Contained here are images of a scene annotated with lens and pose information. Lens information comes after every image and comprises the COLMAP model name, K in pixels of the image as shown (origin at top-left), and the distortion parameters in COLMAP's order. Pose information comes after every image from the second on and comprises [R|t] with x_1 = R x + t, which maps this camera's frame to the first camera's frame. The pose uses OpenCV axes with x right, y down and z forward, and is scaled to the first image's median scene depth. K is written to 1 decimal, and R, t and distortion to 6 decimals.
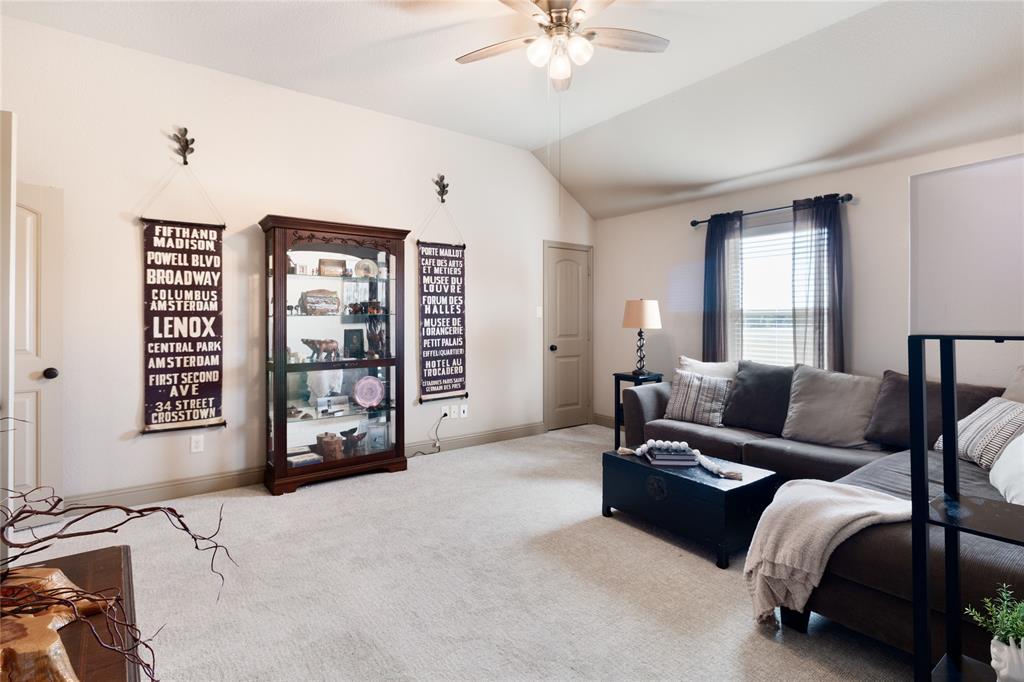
lens RADIAL K [[502.4, 0, 537.0], [0, 502.4, 315.9], [0, 0, 1]] dist [0.004635, 0.000187]
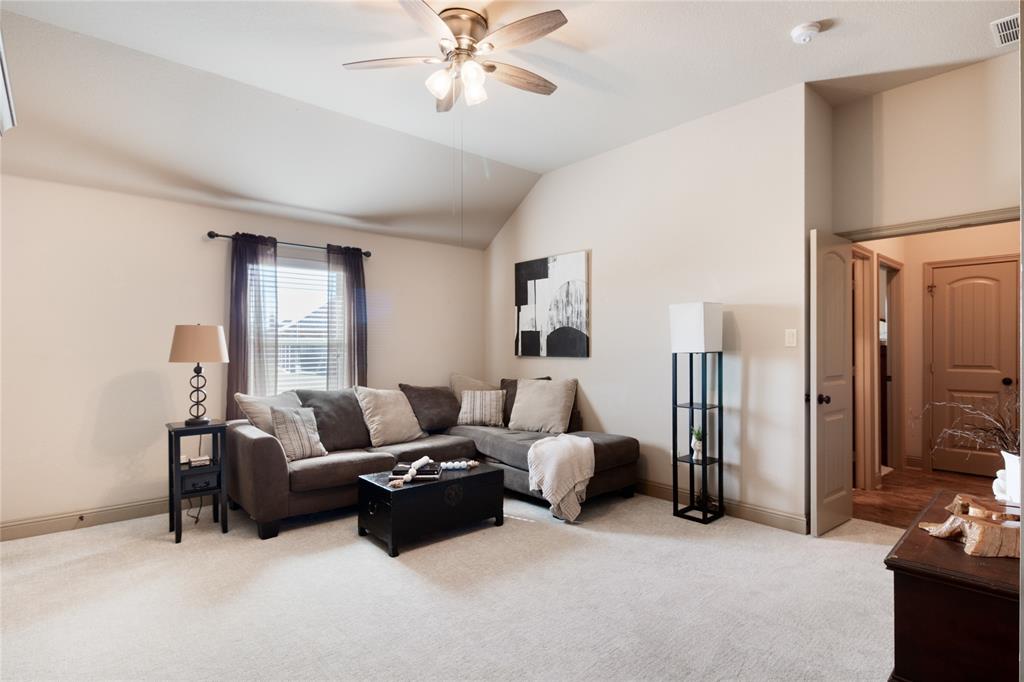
lens RADIAL K [[502.4, 0, 512.3], [0, 502.4, 342.4], [0, 0, 1]] dist [0.004635, 0.000187]
pose [[-0.053147, 0.011892, 0.998516, -0.638618], [0.007475, 0.999906, -0.011511, 0.008526], [-0.998559, 0.006852, -0.053231, 0.648544]]
